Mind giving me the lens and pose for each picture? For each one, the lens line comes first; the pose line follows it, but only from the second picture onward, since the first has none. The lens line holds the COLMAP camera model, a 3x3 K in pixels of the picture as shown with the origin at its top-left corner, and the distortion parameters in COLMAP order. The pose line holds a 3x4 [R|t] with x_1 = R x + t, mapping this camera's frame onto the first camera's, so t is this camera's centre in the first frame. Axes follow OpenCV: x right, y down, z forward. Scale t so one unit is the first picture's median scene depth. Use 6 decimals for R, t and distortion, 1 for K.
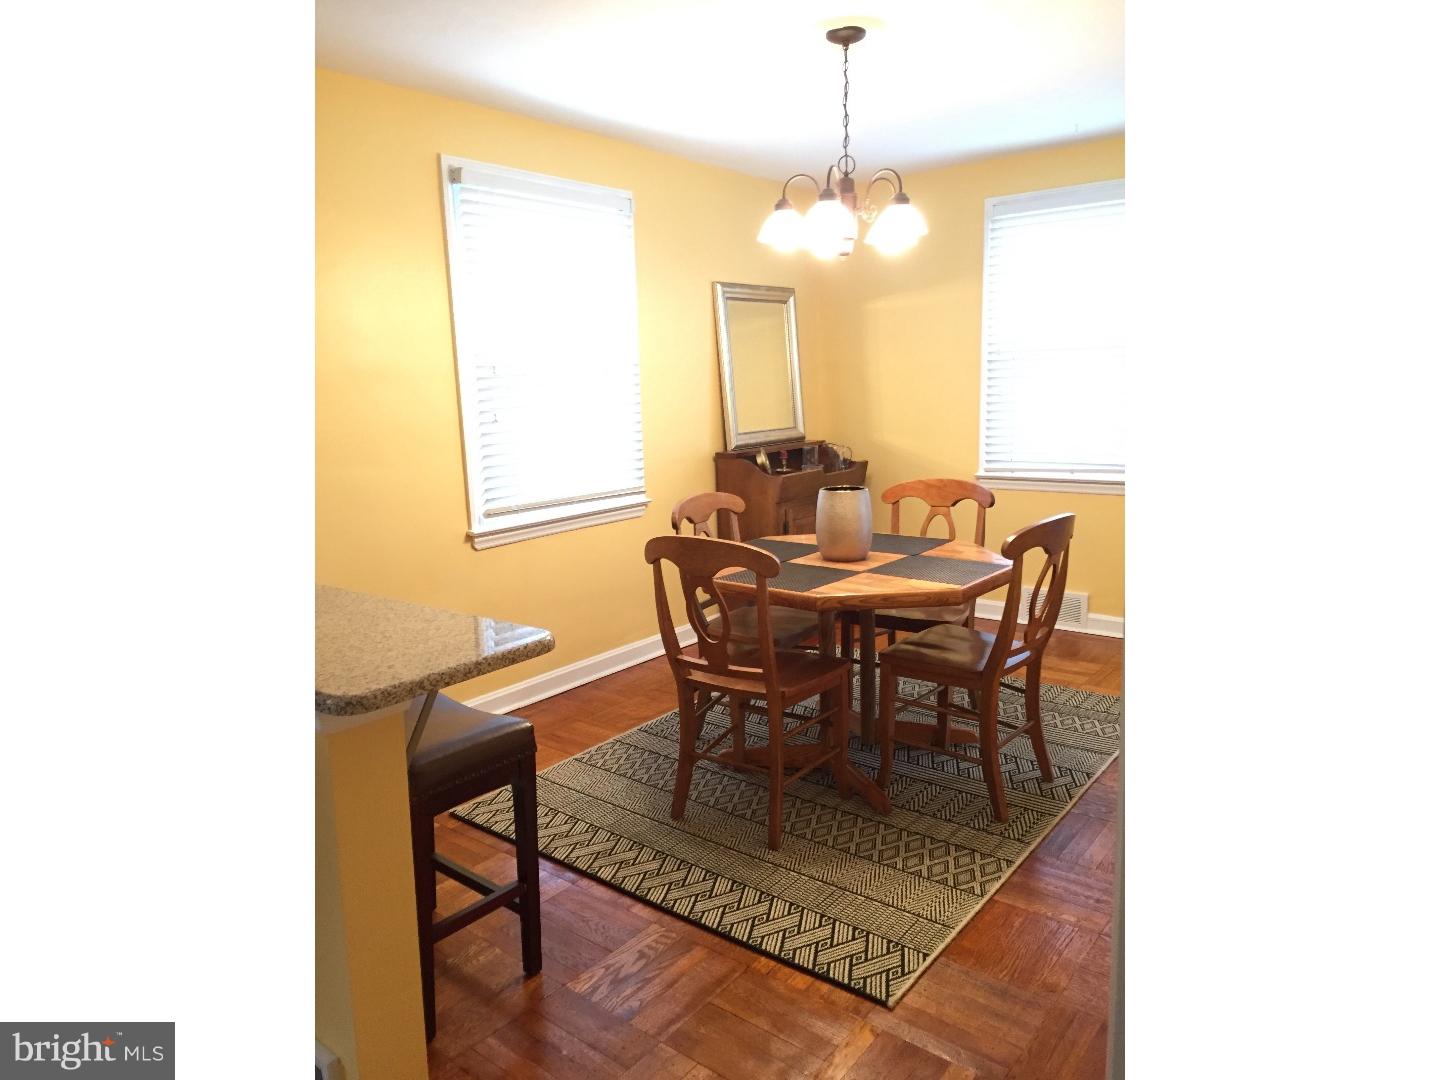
lens RADIAL K [[915.5, 0, 719.8], [0, 915.5, 541.0], [0, 0, 1]] dist [0.027092, -0.038277]
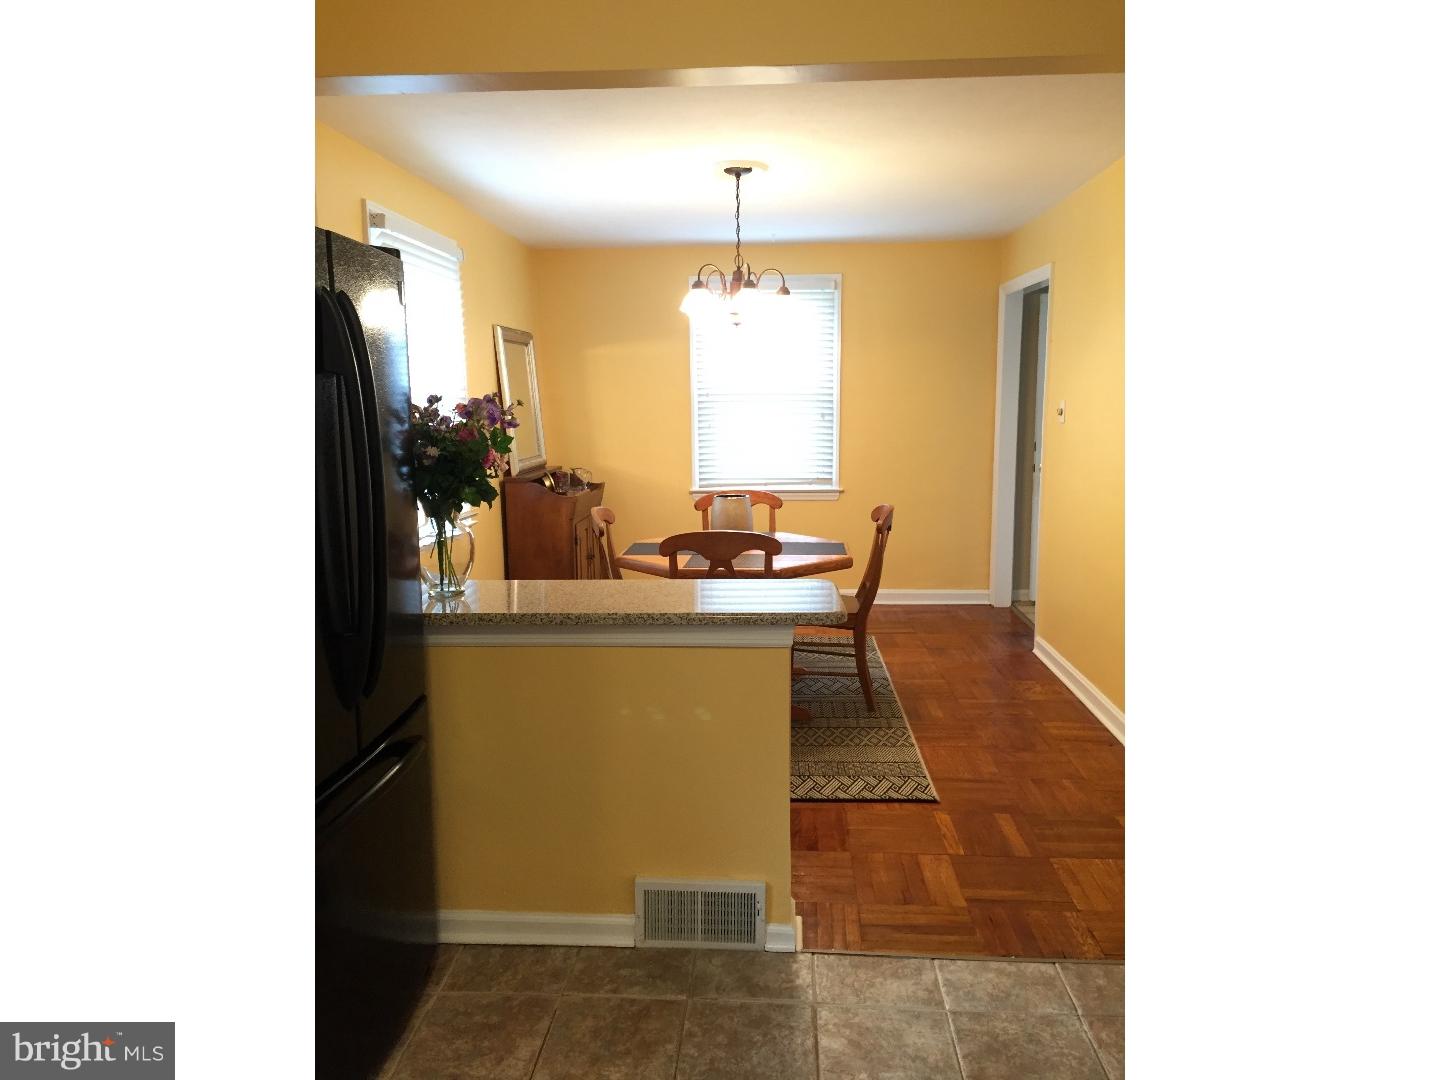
lens RADIAL K [[915.5, 0, 725.5], [0, 915.5, 536.6], [0, 0, 1]] dist [0.027092, -0.038277]
pose [[0.818017, -0.063017, 0.571732, -0.431982], [0.085863, 0.996222, -0.013044, 0.012555], [-0.568750, 0.059761, 0.820337, -0.061561]]
